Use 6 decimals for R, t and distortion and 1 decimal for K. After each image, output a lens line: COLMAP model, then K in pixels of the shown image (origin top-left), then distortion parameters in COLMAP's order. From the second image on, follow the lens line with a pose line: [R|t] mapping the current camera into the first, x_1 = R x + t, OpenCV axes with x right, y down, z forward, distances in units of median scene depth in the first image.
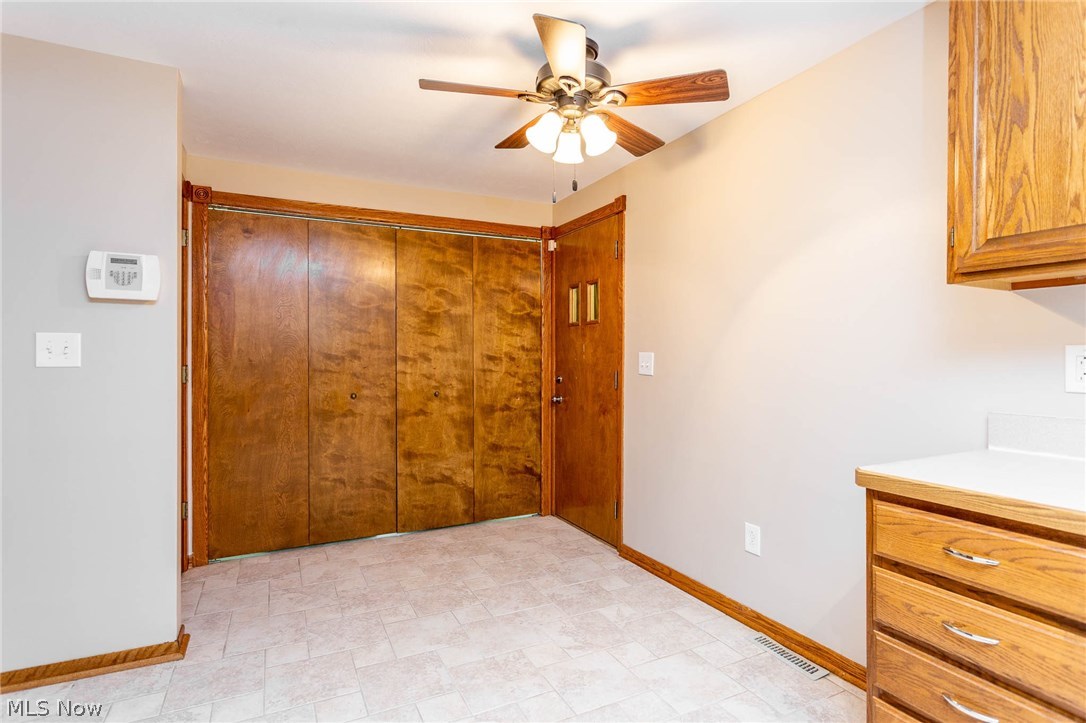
lens RADIAL K [[554.2, 0, 544.2], [0, 554.2, 360.5], [0, 0, 1]] dist [0.003413, 0.001594]
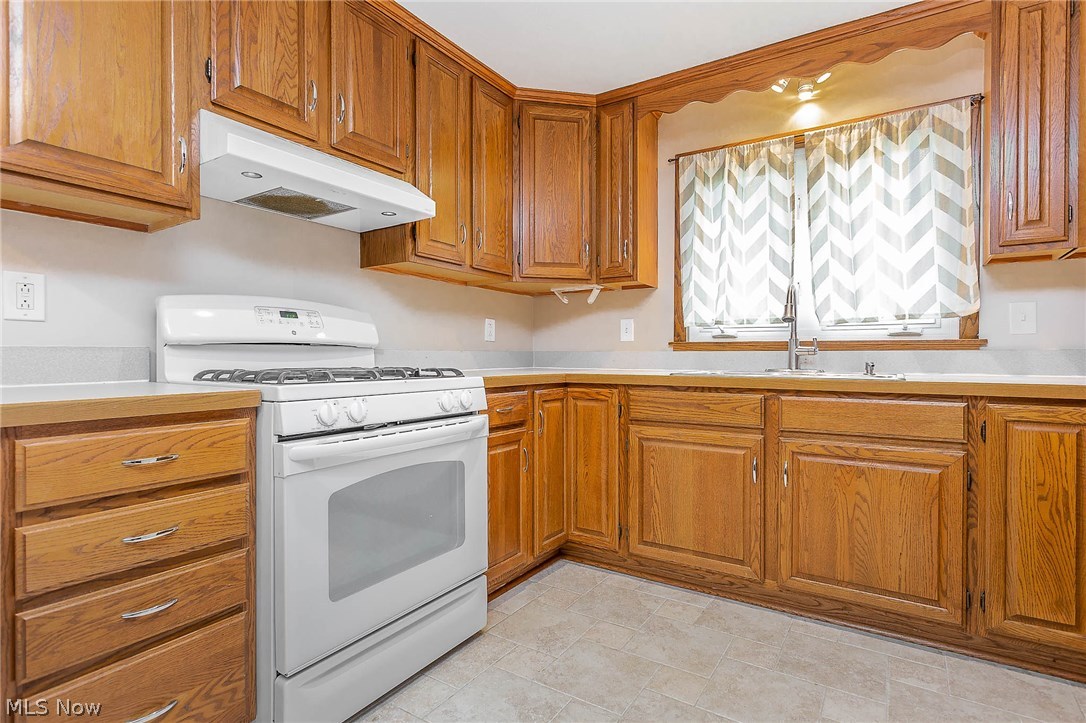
lens RADIAL K [[514.1, 0, 580.3], [0, 514.1, 365.3], [0, 0, 1]] dist [-0.011812, 0.003727]
pose [[-0.541538, -0.015443, 0.840534, -0.589177], [0.005870, 0.999737, 0.022150, 0.209486], [-0.840656, 0.016929, -0.541305, 1.093270]]
